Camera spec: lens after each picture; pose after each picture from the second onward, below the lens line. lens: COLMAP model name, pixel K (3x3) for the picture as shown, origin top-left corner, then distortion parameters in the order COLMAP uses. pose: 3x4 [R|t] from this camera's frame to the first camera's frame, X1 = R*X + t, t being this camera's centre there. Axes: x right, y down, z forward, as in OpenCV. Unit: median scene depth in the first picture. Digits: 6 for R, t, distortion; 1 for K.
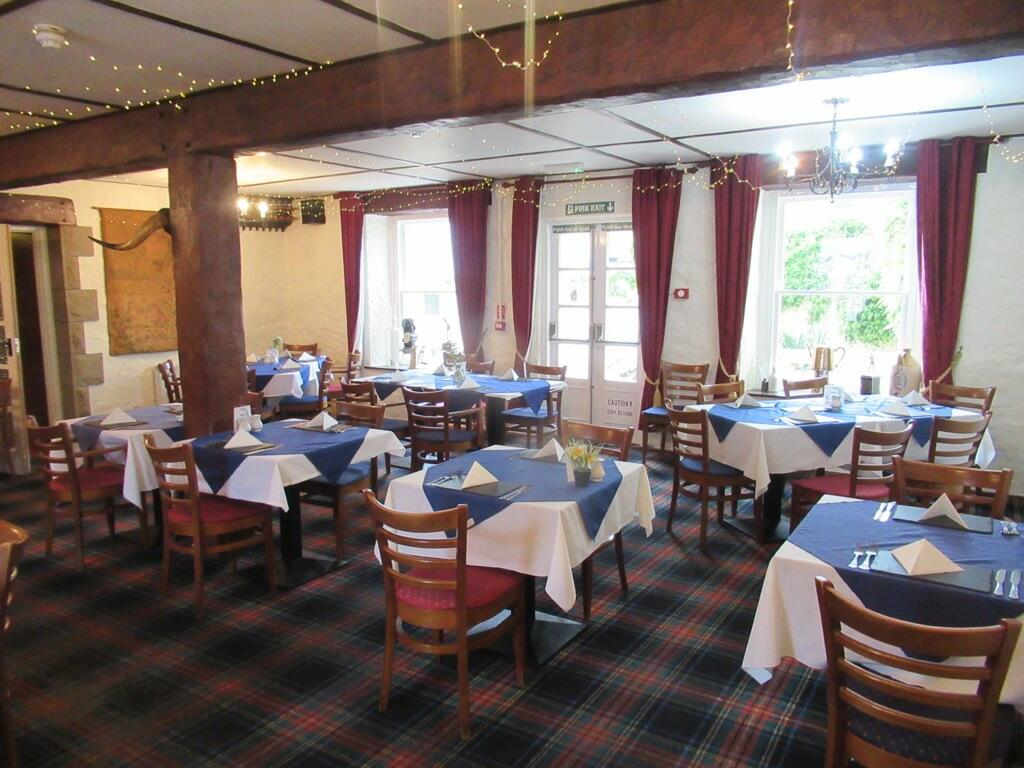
lens RADIAL K [[751.8, 0, 512.0], [0, 751.8, 384.0], [0, 0, 1]] dist [-0.004592, -0.000017]
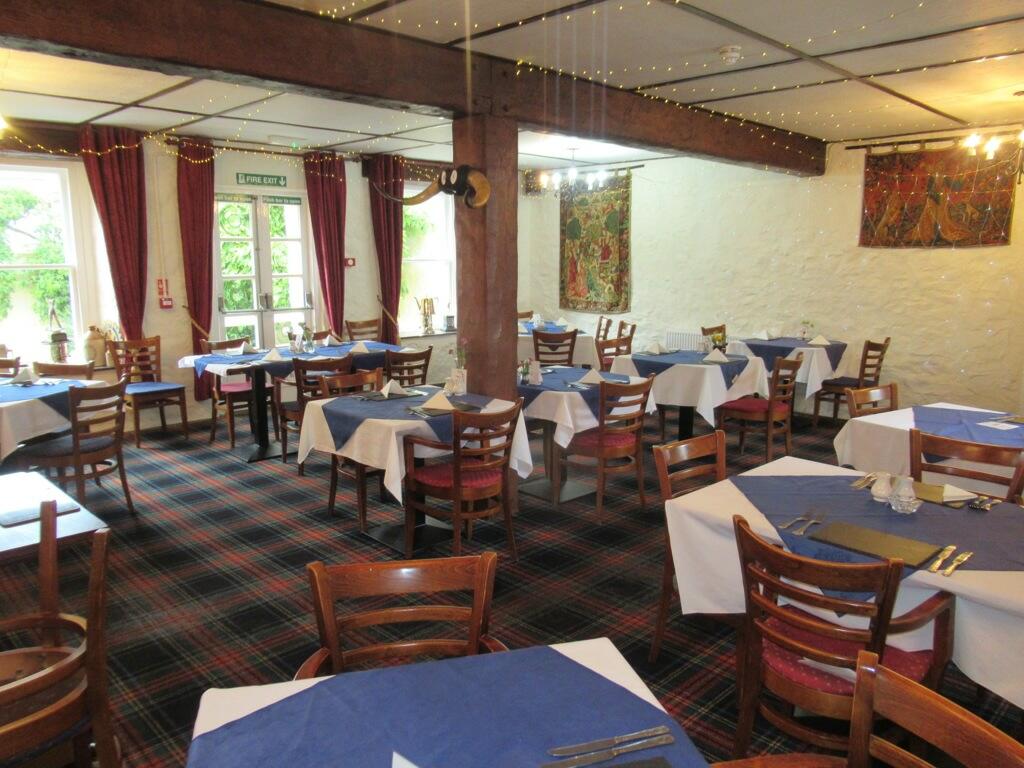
lens RADIAL K [[746.0, 0, 512.0], [0, 746.0, 384.0], [0, 0, 1]] dist [0.005040, 0.003909]
pose [[0.221397, -0.159701, 0.962018, -0.858877], [0.135622, 0.981955, 0.131799, -0.048488], [-0.965707, 0.101291, 0.239061, 0.458181]]
